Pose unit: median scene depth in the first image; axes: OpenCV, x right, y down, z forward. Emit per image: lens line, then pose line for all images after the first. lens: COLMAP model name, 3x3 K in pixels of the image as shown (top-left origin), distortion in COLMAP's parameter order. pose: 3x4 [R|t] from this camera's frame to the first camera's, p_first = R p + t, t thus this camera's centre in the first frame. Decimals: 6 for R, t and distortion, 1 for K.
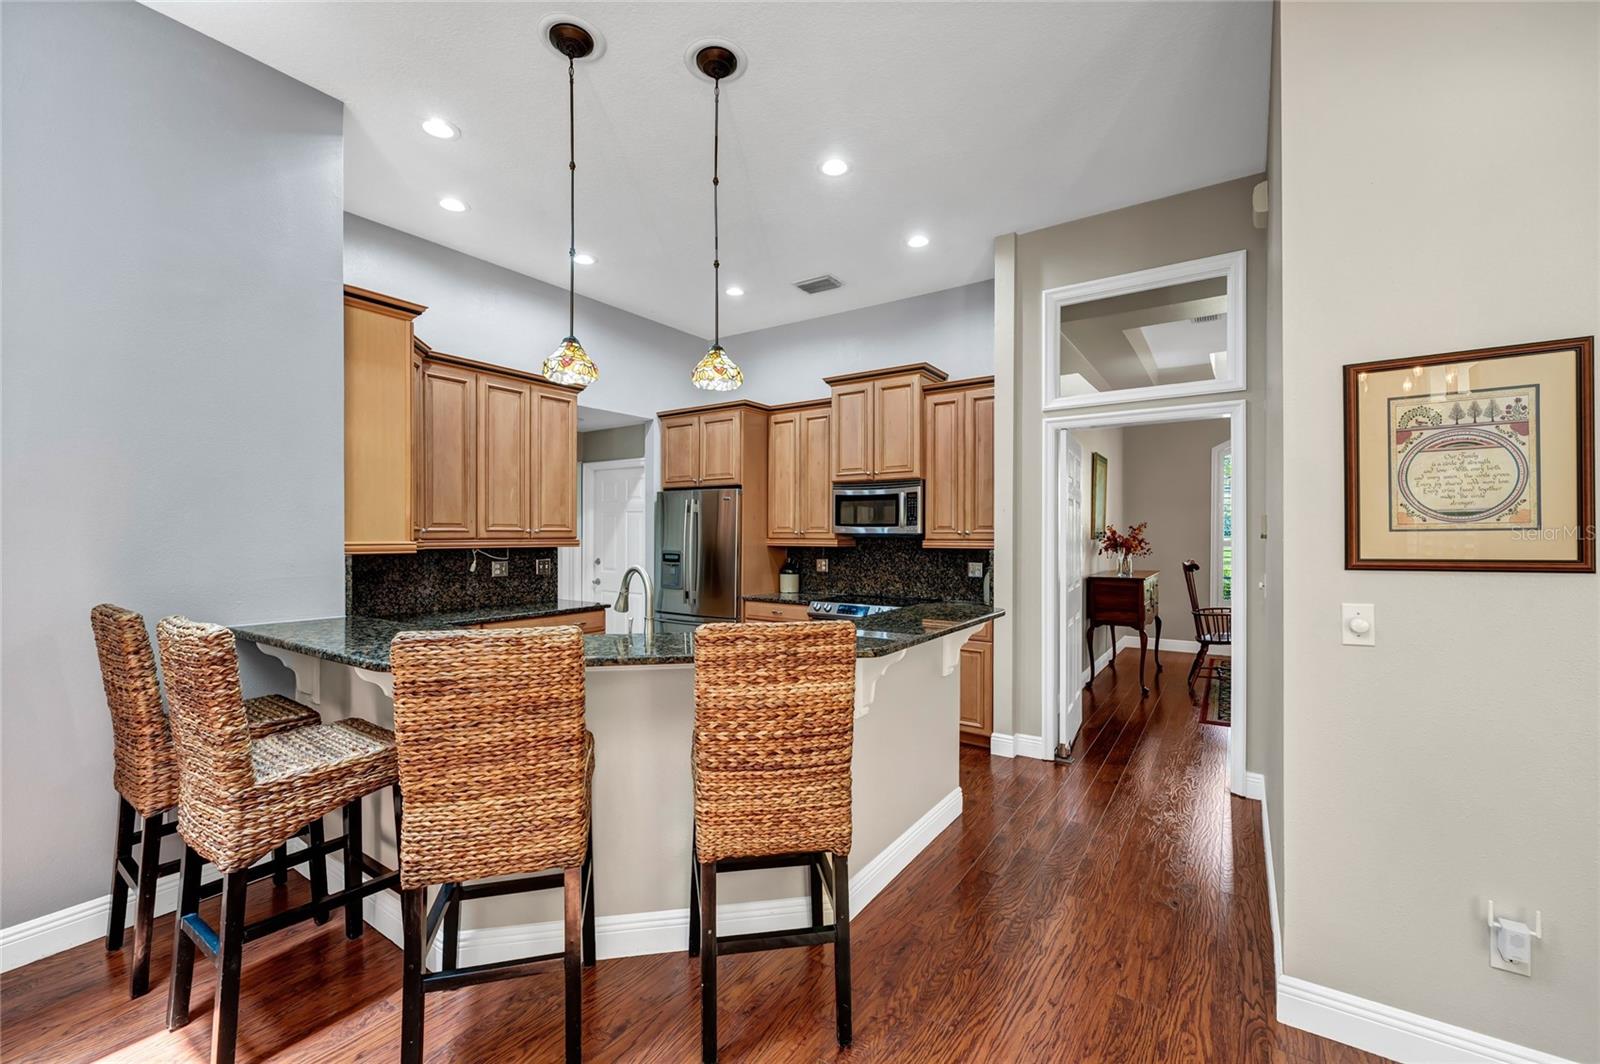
lens RADIAL K [[659.0, 0, 806.9], [0, 659.0, 533.9], [0, 0, 1]] dist [0.000969, -0.000122]
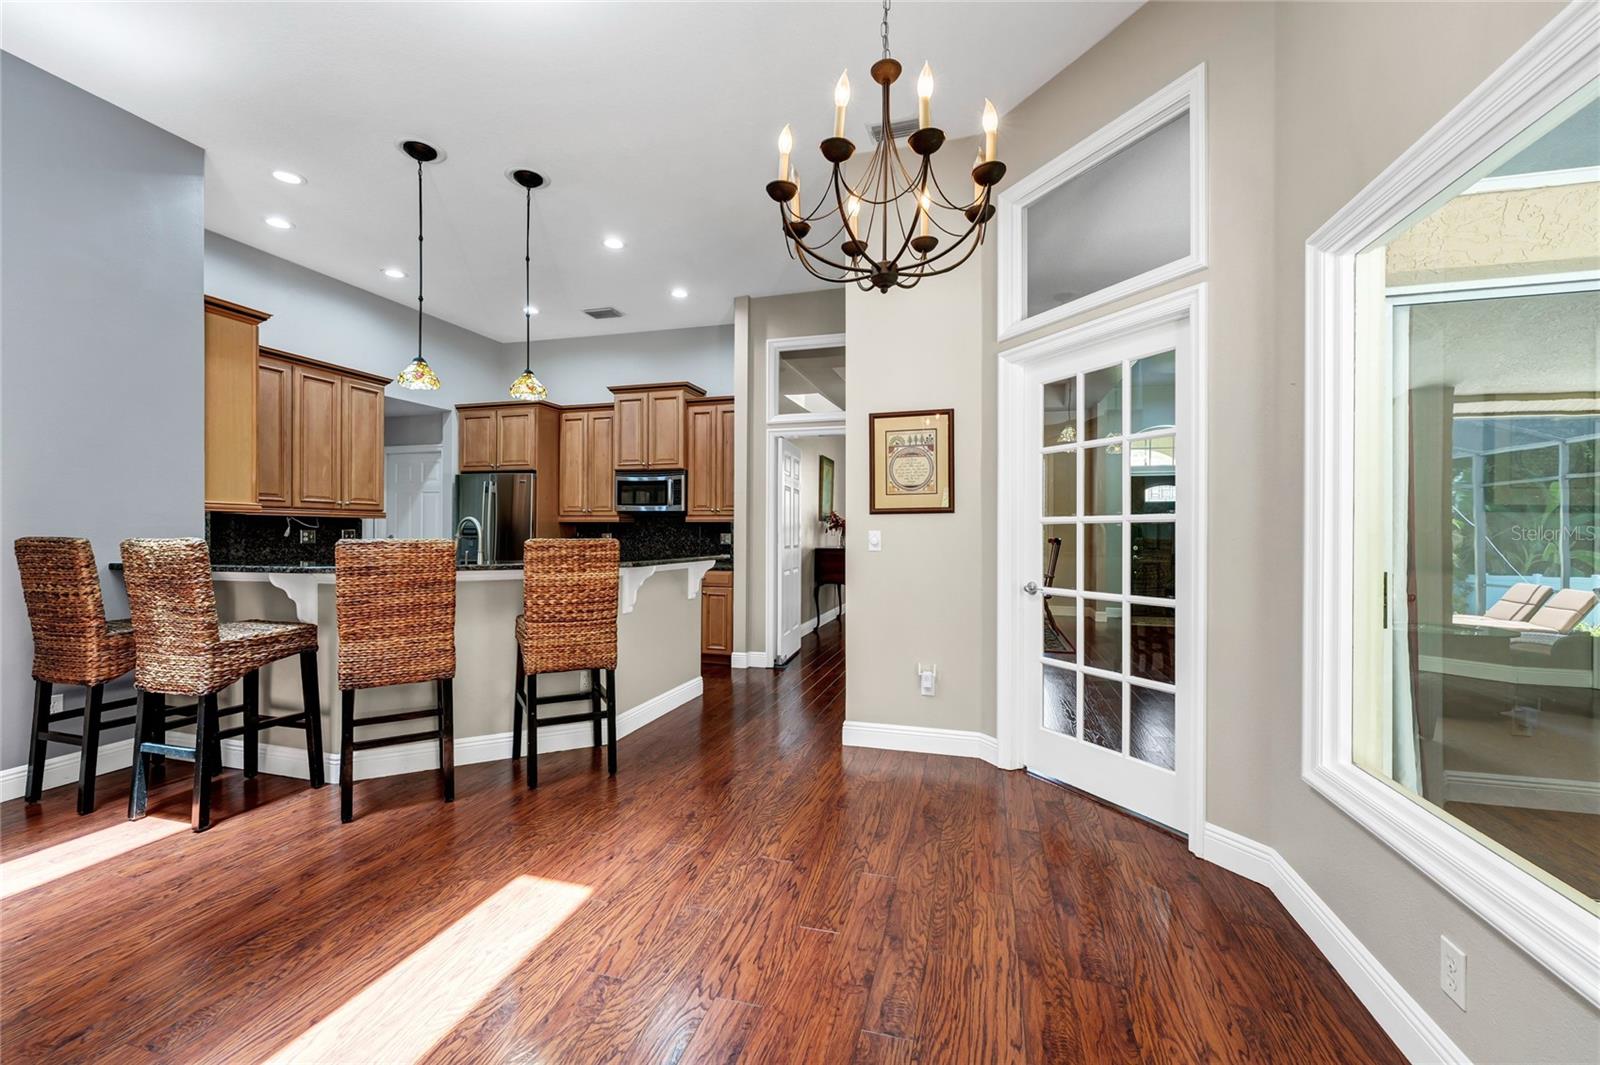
lens RADIAL K [[659.0, 0, 806.9], [0, 659.0, 534.4], [0, 0, 1]] dist [0.000969, -0.000122]
pose [[0.952135, 0.002490, 0.305668, 0.004847], [-0.003440, 0.999991, 0.002571, 0.049150], [-0.305659, -0.003499, 0.952135, -0.384165]]
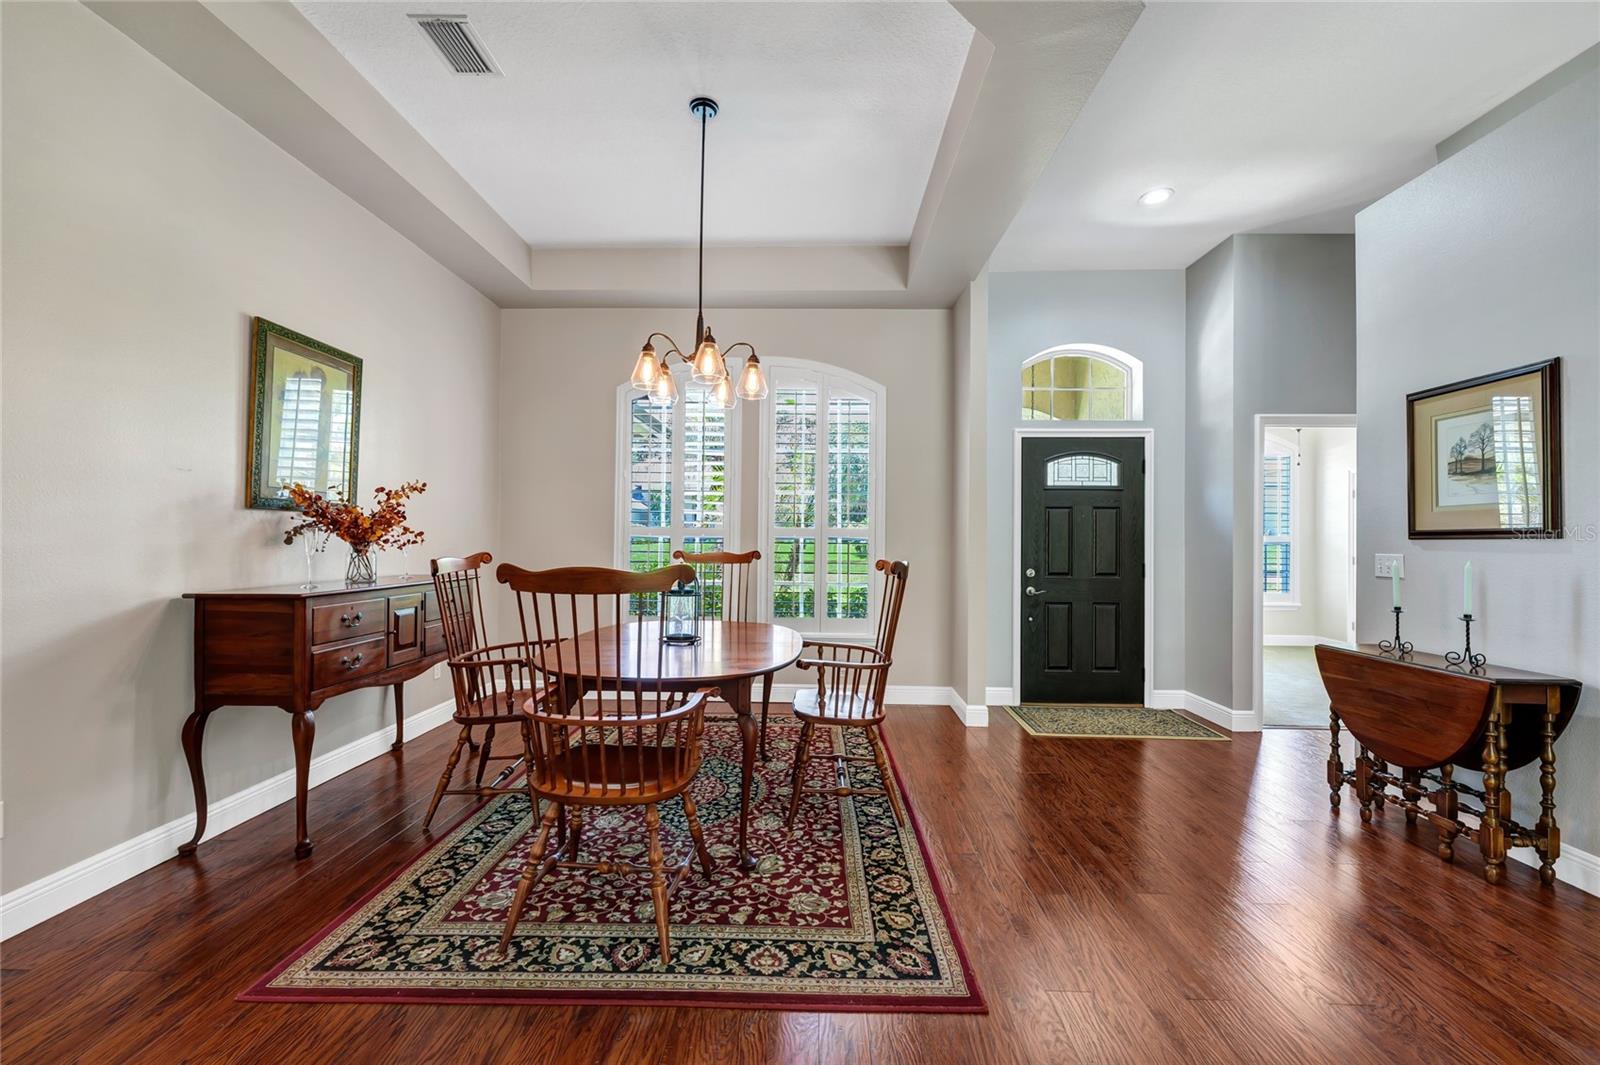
lens RADIAL K [[670.0, 0, 796.8], [0, 670.0, 534.8], [0, 0, 1]] dist [-0.000119, 0.000047]
pose [[0.850314, 0.009671, 0.526186, 0.779204], [-0.008271, 0.999953, -0.005012, 0.037852], [-0.526210, -0.000091, 0.850355, 0.628472]]
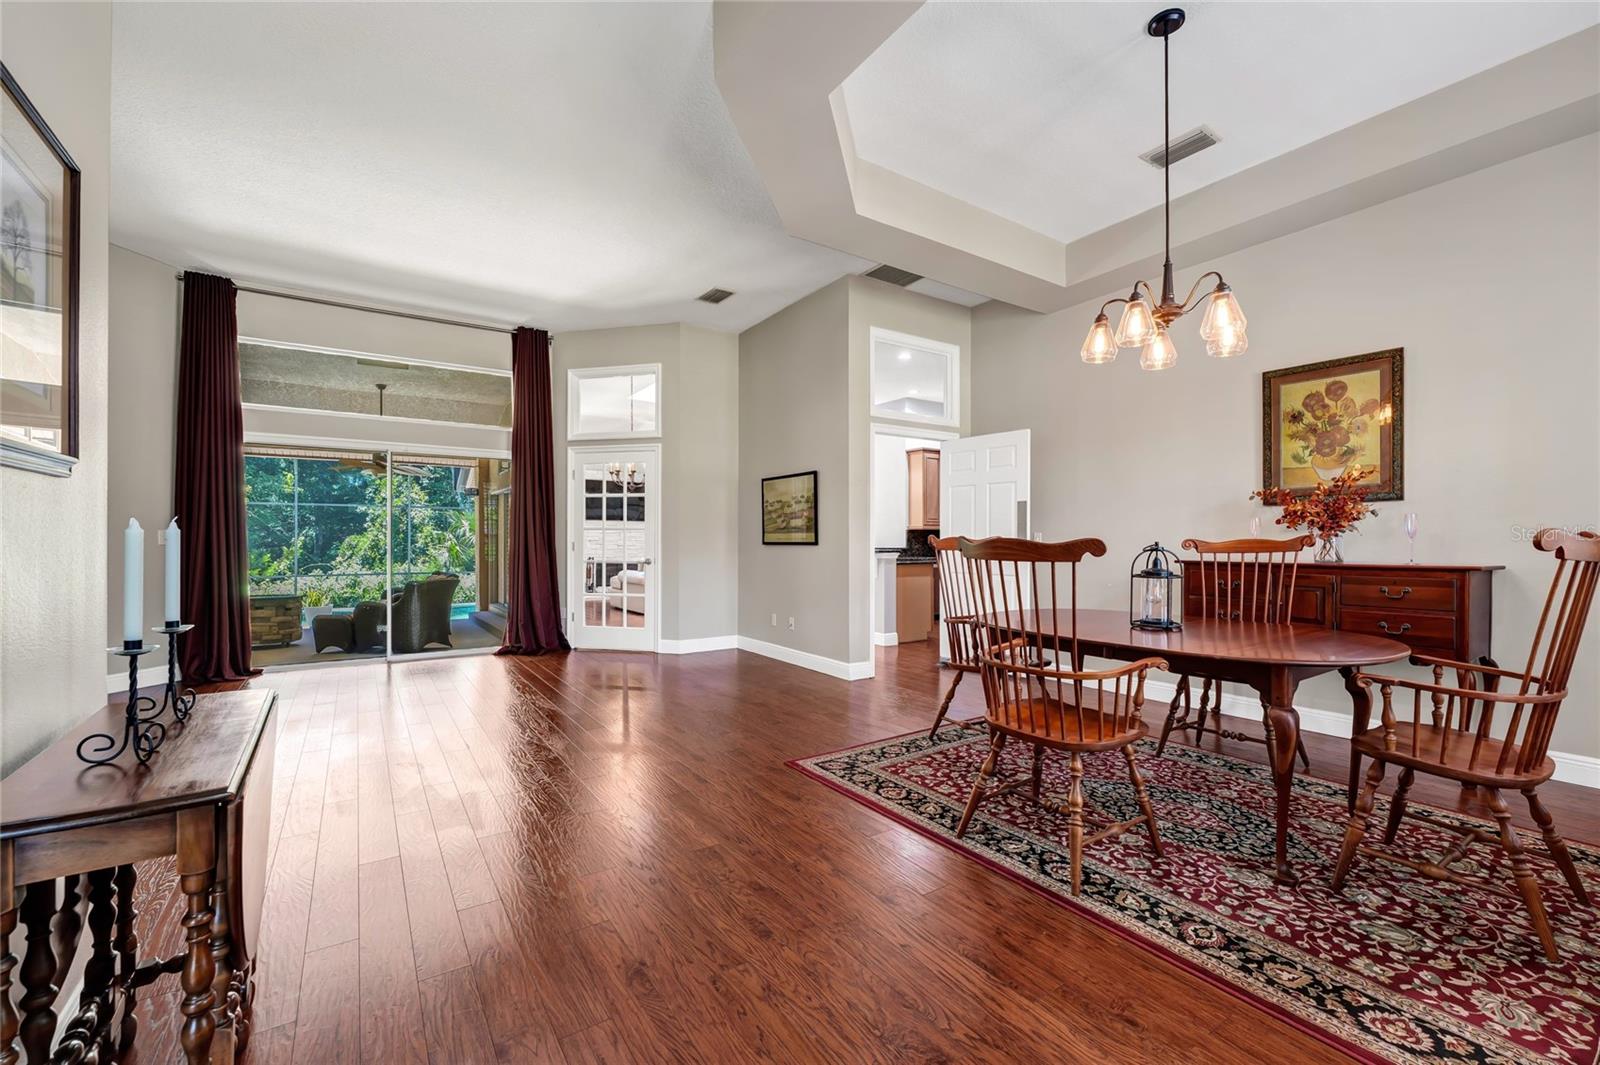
lens RADIAL K [[669.6, 0, 798.1], [0, 669.6, 532.3], [0, 0, 1]] dist [0.000359, 0.000186]
pose [[-0.391903, -0.007168, -0.919979, 1.879695], [0.003915, 0.999948, -0.009459, 0.060457], [0.919998, -0.007309, -0.391854, 1.276356]]
